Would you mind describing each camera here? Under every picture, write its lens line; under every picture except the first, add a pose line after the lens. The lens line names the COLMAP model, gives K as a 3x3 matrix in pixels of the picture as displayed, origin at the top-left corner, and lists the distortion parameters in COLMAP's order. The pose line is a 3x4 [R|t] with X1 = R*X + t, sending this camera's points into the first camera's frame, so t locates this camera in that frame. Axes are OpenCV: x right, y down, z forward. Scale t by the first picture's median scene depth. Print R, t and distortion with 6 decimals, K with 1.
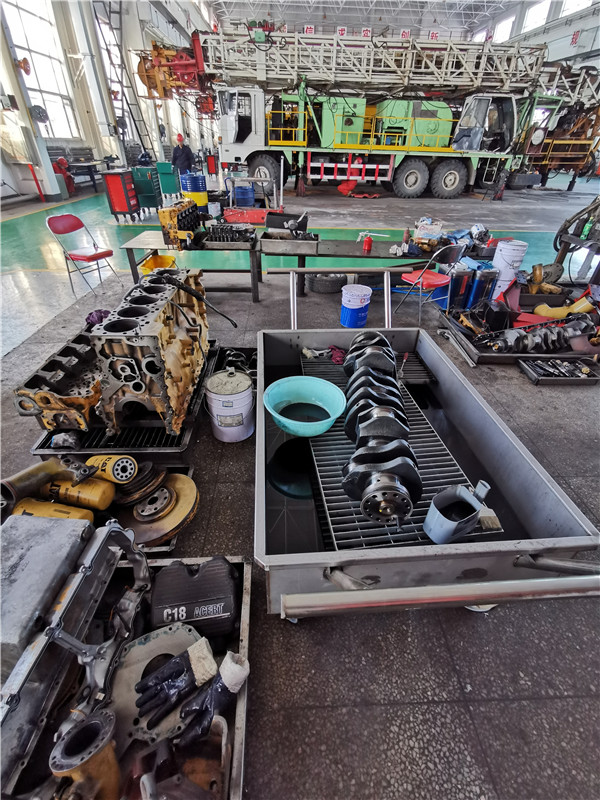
lens RADIAL K [[370.0, 0, 300.0], [0, 370.0, 400.0], [0, 0, 1]] dist [0.011554, 0.000582]
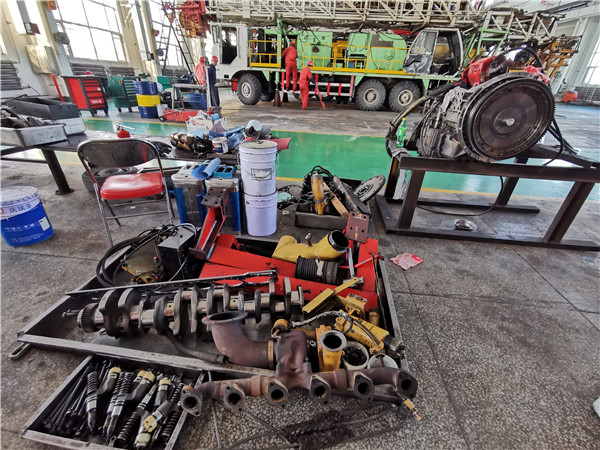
lens RADIAL K [[277.5, 0, 300.0], [0, 277.5, 225.0], [0, 0, 1]] dist [0.011554, 0.000582]
pose [[0.988582, 0.083868, -0.125186, 0.235924], [-0.097831, 0.989116, -0.109907, -0.070051], [0.114606, 0.120899, 0.986027, 0.157588]]
